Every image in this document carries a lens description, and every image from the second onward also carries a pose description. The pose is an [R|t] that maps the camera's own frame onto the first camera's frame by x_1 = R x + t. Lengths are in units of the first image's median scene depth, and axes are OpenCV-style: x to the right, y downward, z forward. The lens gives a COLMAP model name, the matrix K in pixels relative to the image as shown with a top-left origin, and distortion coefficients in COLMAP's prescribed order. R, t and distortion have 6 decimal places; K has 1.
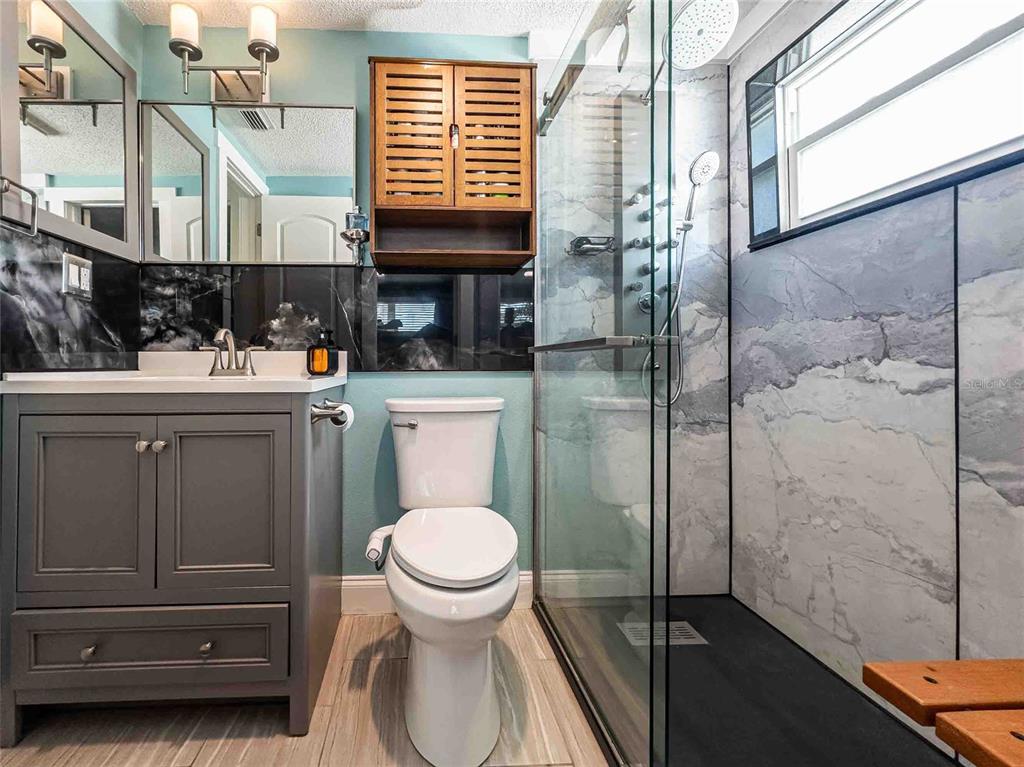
lens RADIAL K [[443.6, 0, 510.0], [0, 443.6, 362.3], [0, 0, 1]] dist [0.000621, 0.000196]
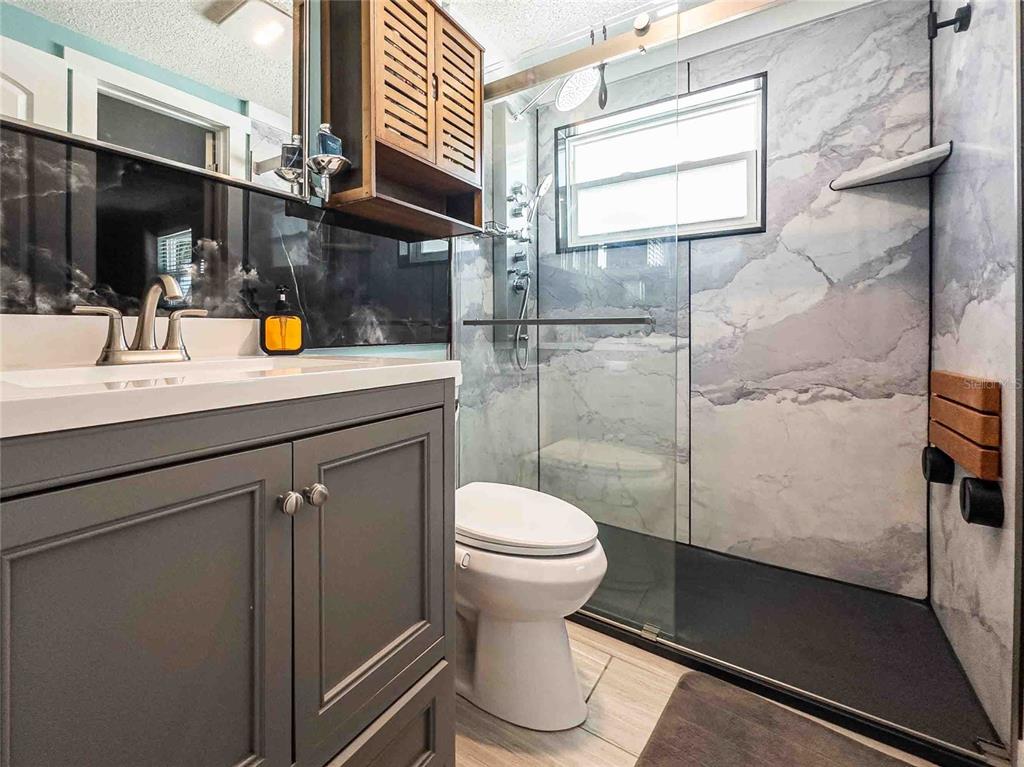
lens RADIAL K [[408.3, 0, 512.7], [0, 408.3, 336.0], [0, 0, 1]] dist [-0.002912, -0.000222]
pose [[0.677777, -0.004583, 0.735254, -0.633090], [-0.004475, 0.999936, 0.010359, -0.007909], [-0.735254, -0.010311, 0.677713, 0.308760]]
